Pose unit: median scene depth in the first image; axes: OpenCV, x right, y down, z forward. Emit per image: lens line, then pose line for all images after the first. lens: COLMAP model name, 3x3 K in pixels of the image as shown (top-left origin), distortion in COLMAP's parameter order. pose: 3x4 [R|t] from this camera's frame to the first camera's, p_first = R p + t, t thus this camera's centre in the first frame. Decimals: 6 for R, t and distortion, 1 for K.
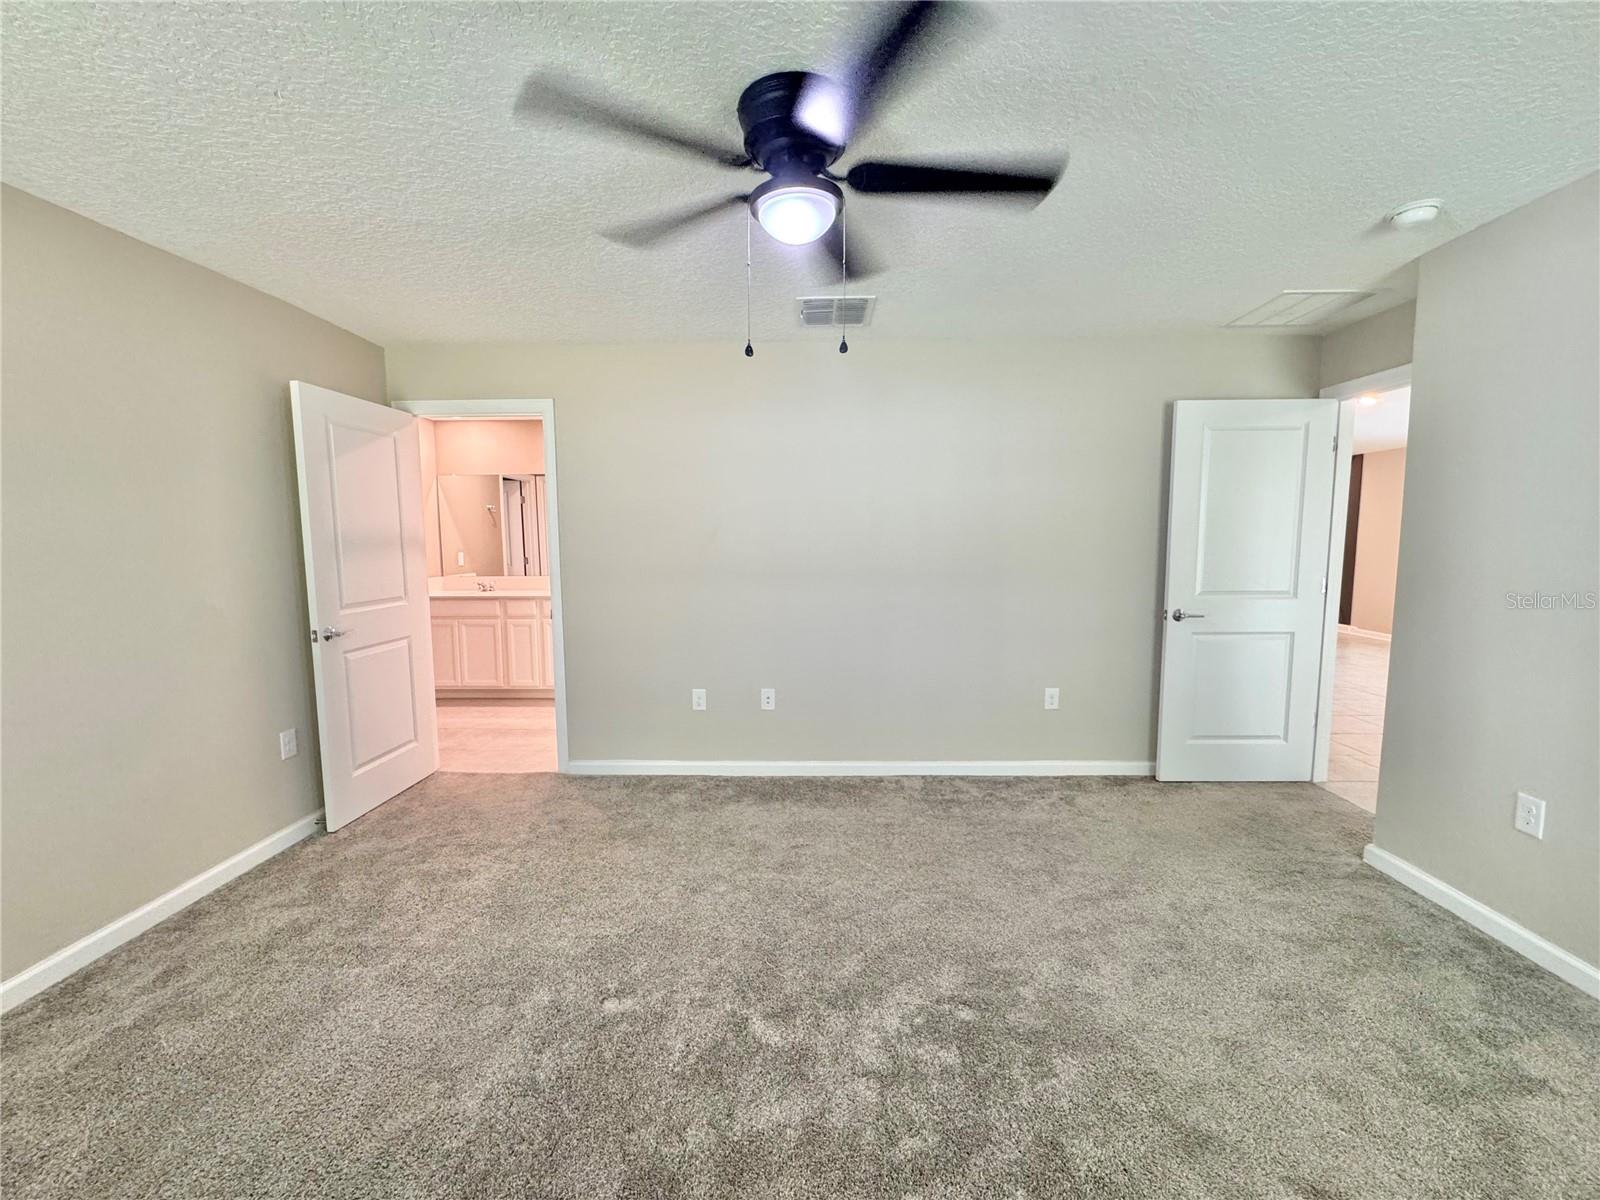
lens RADIAL K [[636.0, 0, 803.1], [0, 636.0, 600.8], [0, 0, 1]] dist [-0.003493, 0.000273]
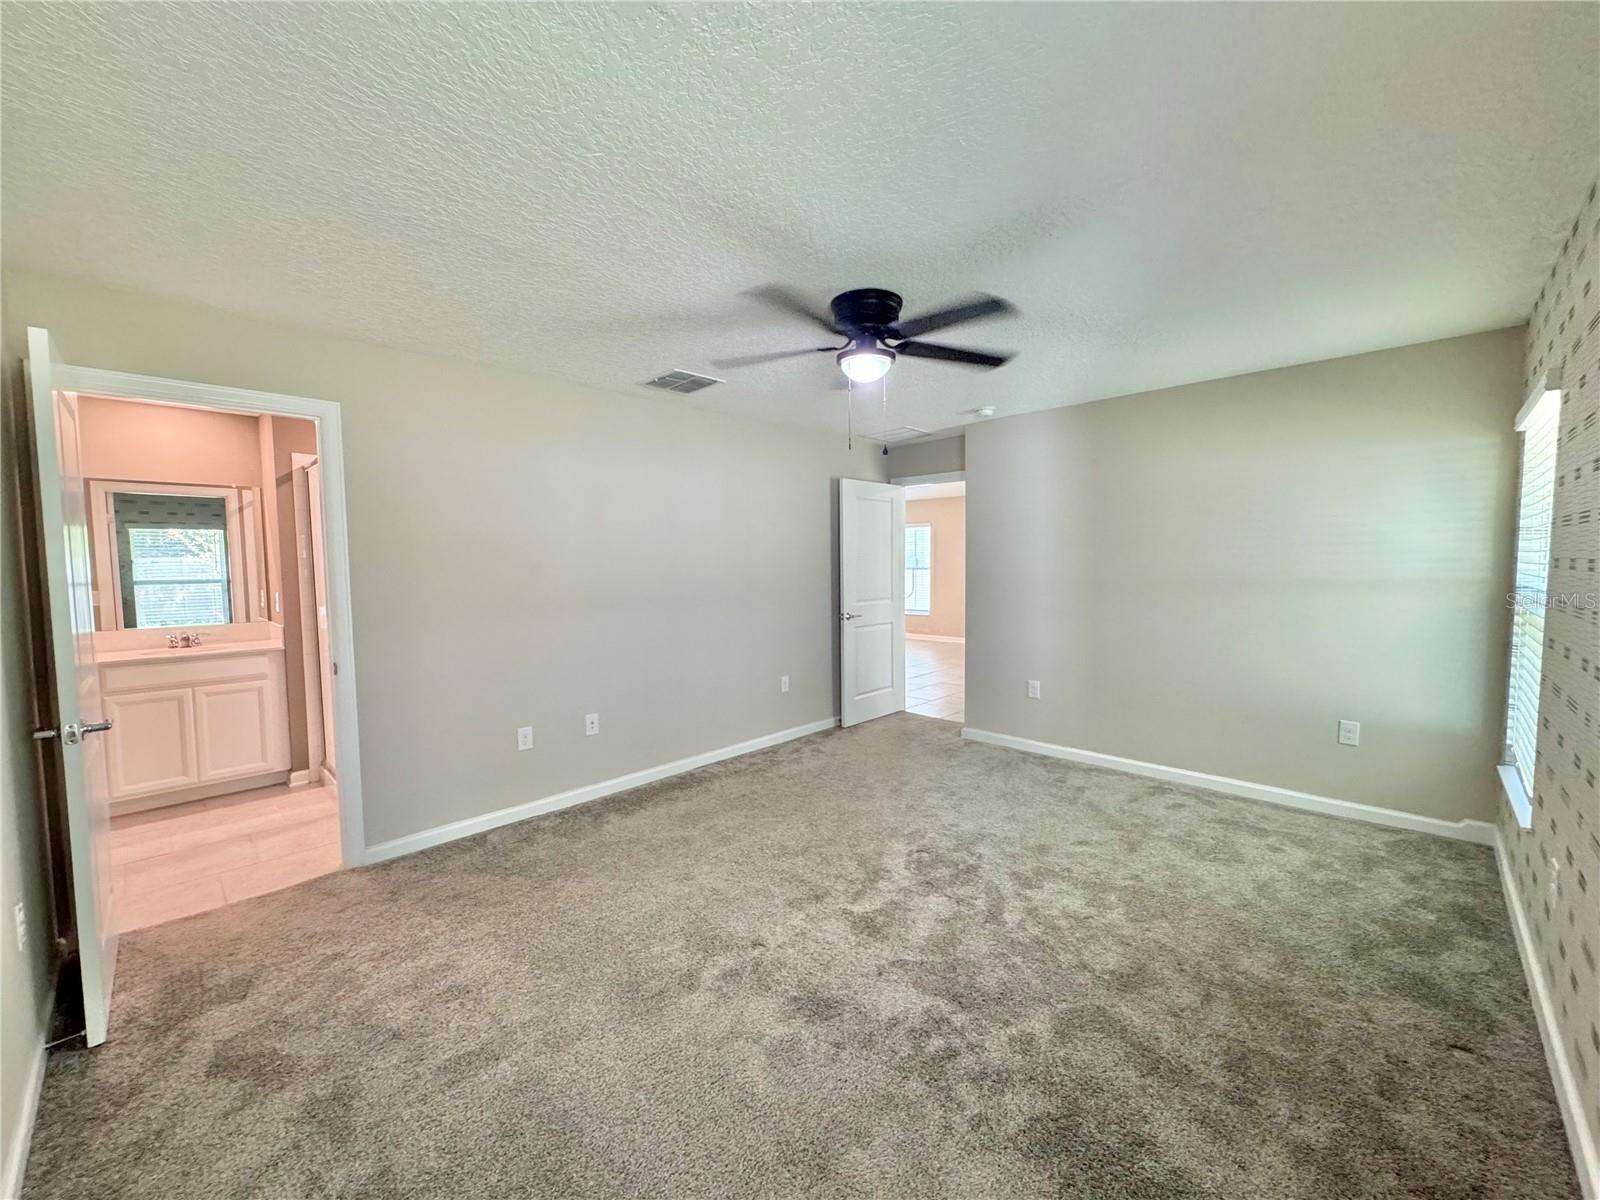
lens RADIAL K [[638.3, 0, 801.6], [0, 638.3, 600.1], [0, 0, 1]] dist [-0.003702, 0.000544]
pose [[0.676142, -0.046924, 0.735275, -0.641482], [0.076949, 0.997009, -0.007133, -0.014611], [-0.732742, 0.061402, 0.677731, 0.034358]]
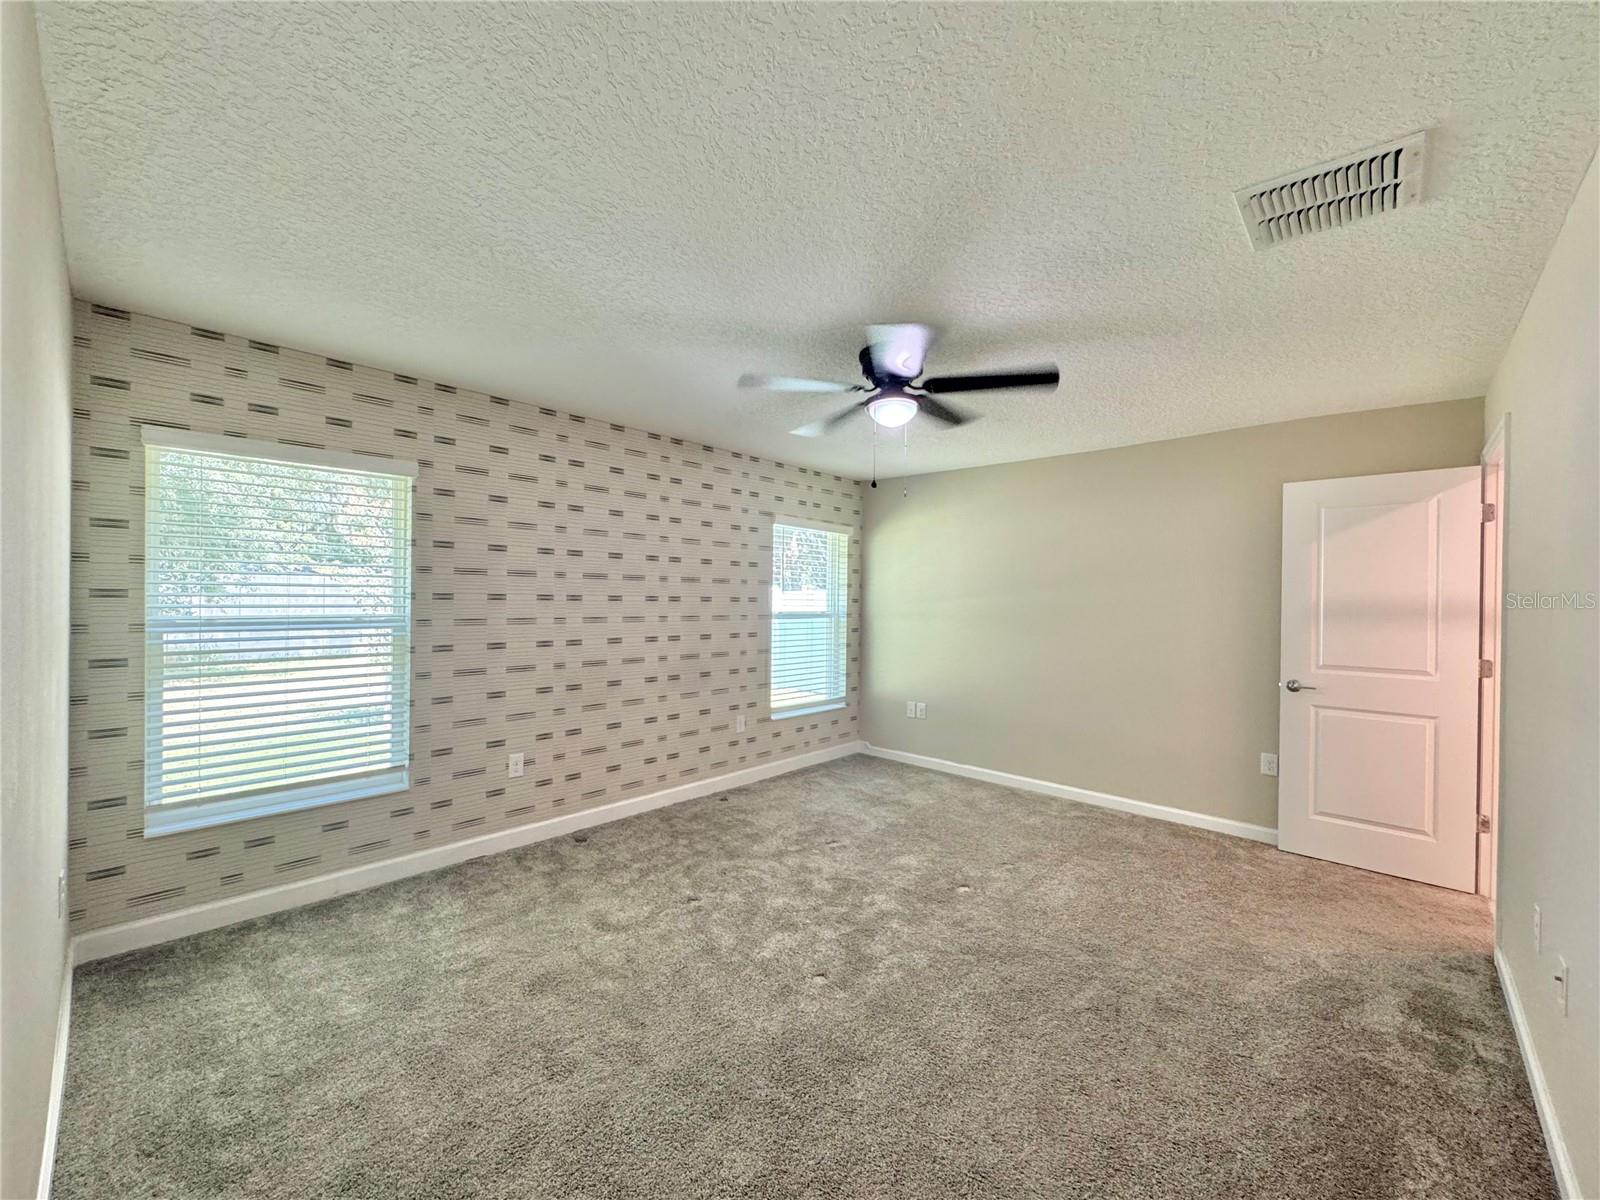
lens RADIAL K [[638.3, 0, 801.6], [0, 638.3, 600.1], [0, 0, 1]] dist [-0.003702, 0.000544]
pose [[-0.661780, 0.000242, -0.749698, 0.681473], [-0.079681, 0.994313, 0.070658, -0.105877], [0.745451, 0.106496, -0.657998, 0.956442]]
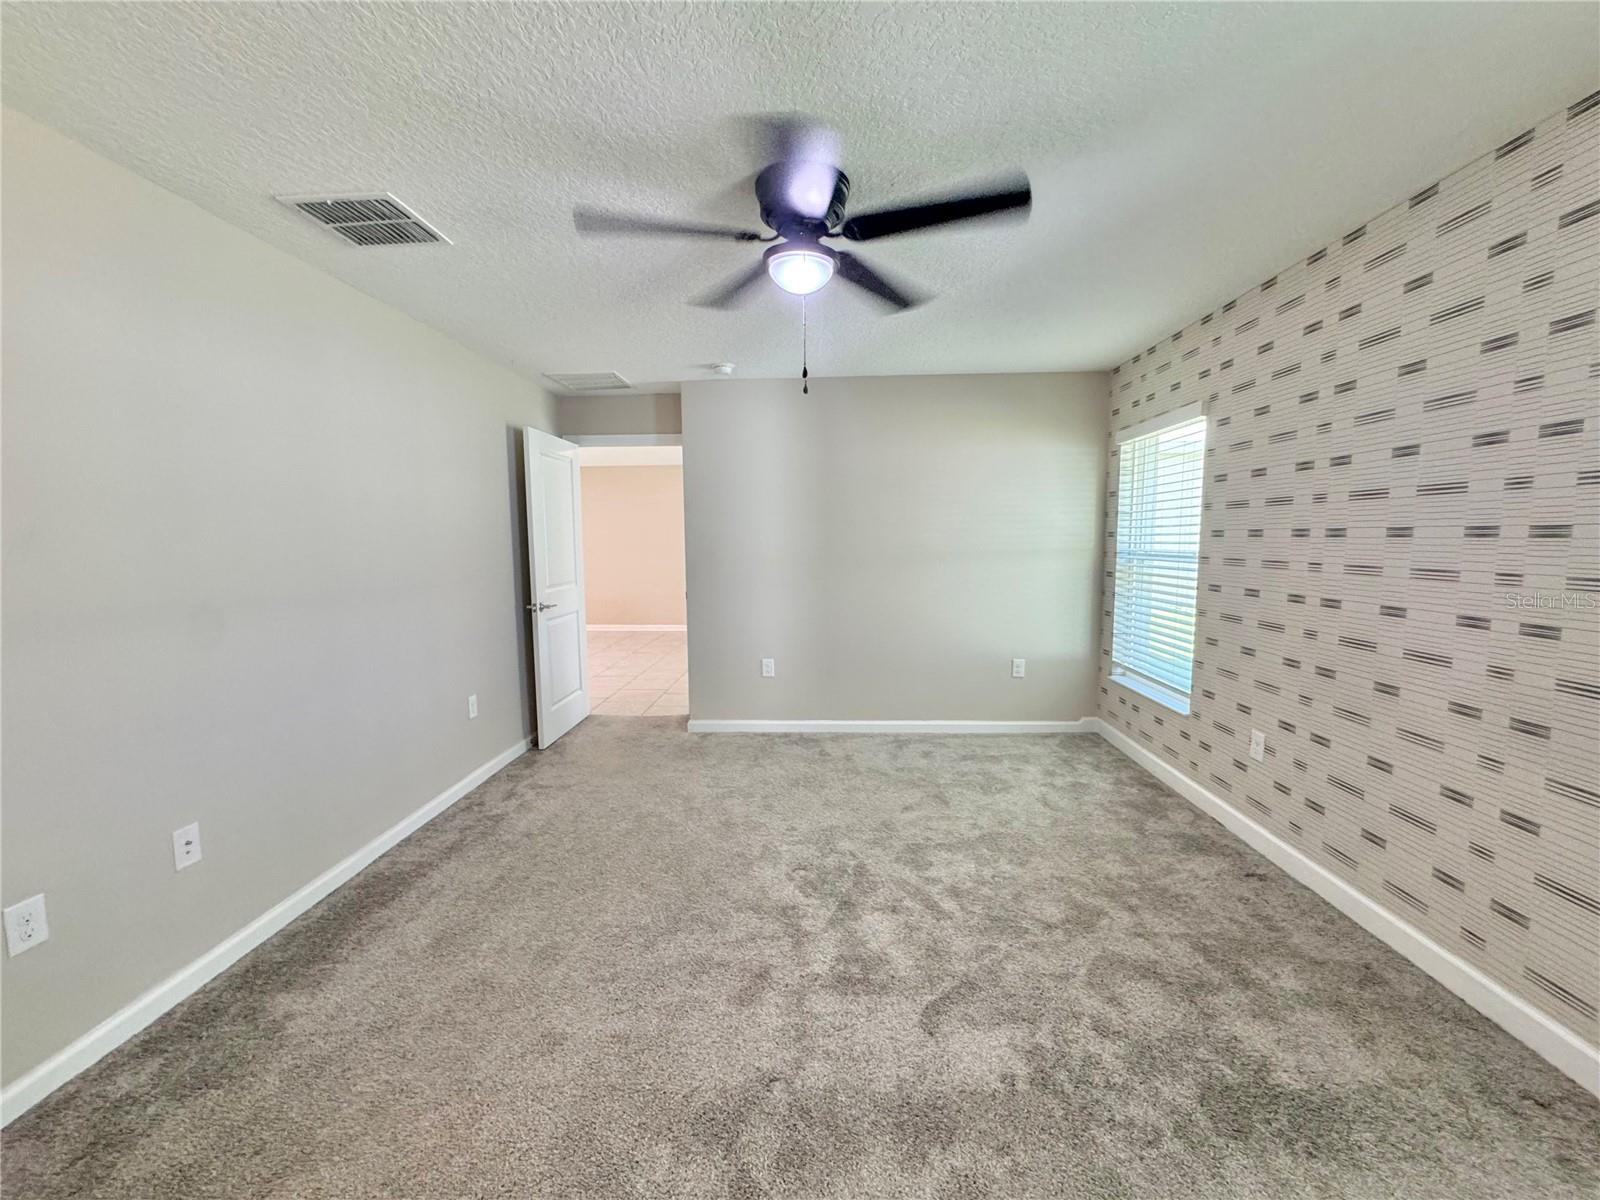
lens RADIAL K [[638.3, 0, 801.6], [0, 638.3, 600.1], [0, 0, 1]] dist [-0.003702, 0.000544]
pose [[0.010895, -0.091243, 0.995769, -0.623045], [0.103655, 0.990566, 0.089632, -0.049083], [-0.994554, 0.102240, 0.020250, 0.501834]]
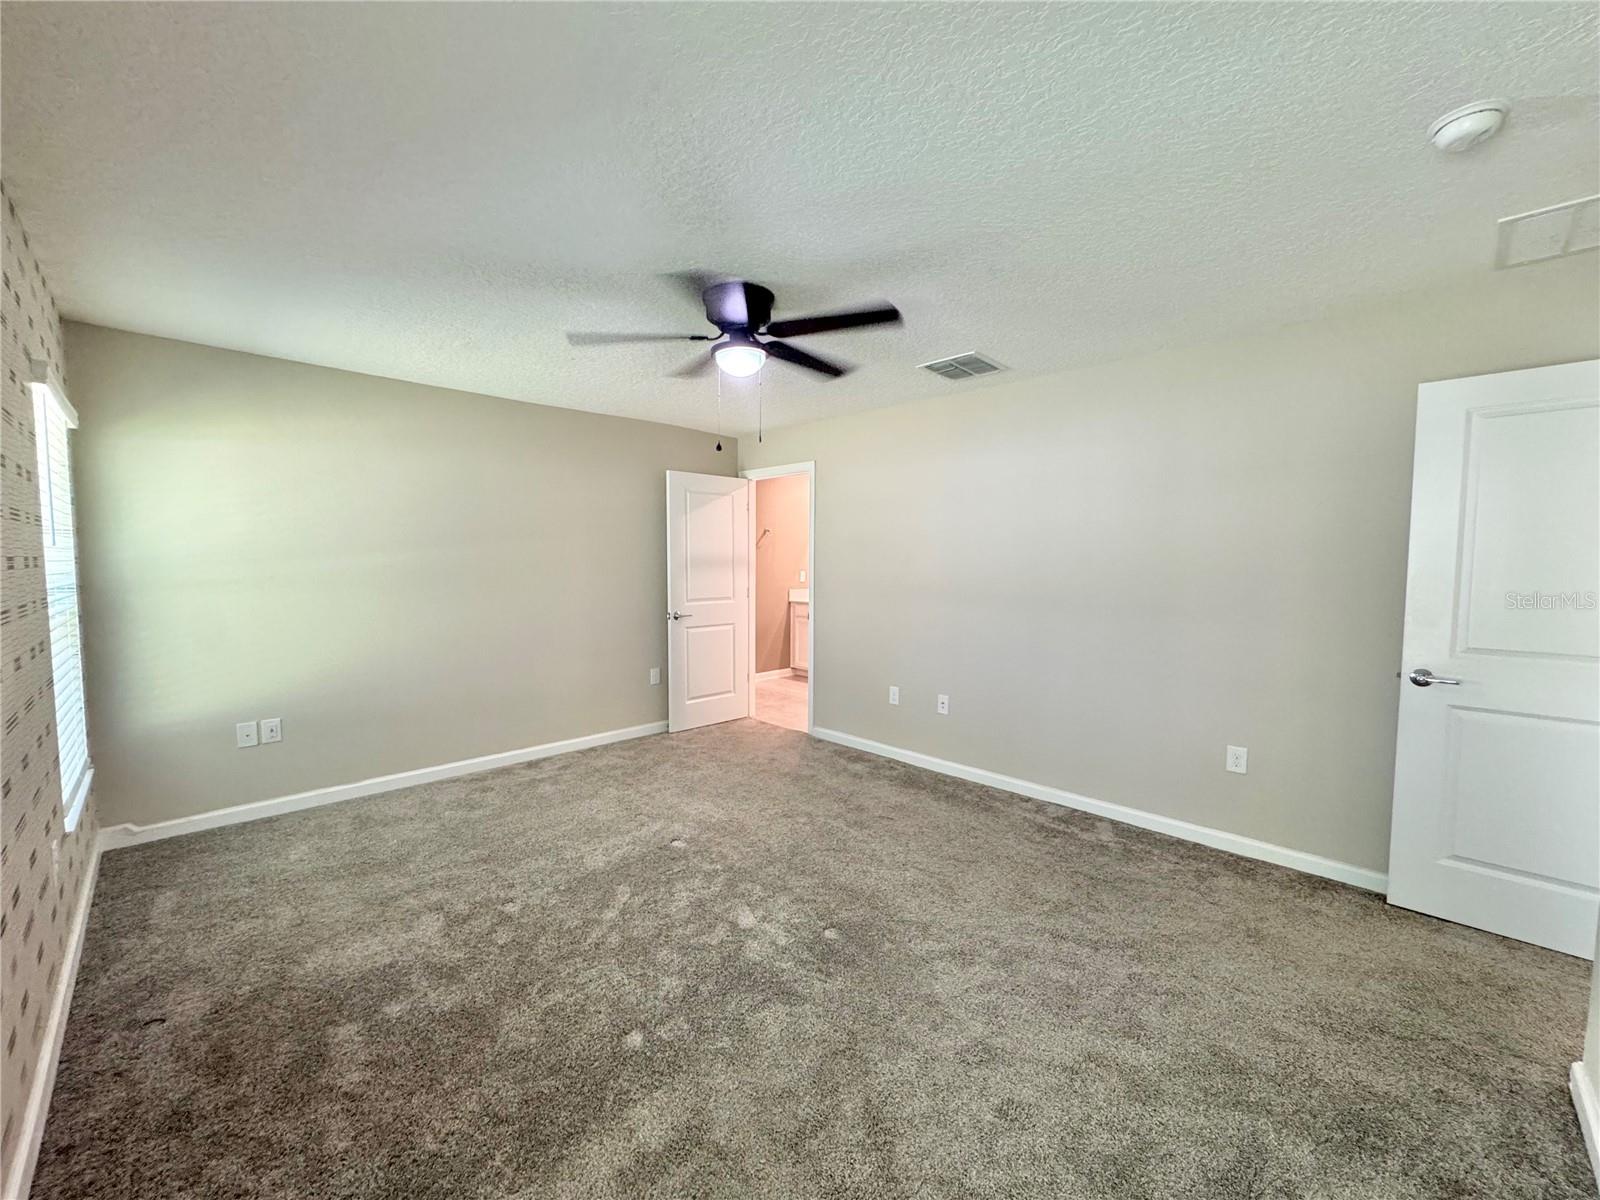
lens RADIAL K [[638.3, 0, 801.6], [0, 638.3, 600.1], [0, 0, 1]] dist [-0.003702, 0.000544]
pose [[0.721421, 0.053784, -0.690405, 0.596966], [-0.073893, 0.997266, 0.000477, -0.014112], [0.688543, 0.050673, 0.723423, -0.009835]]
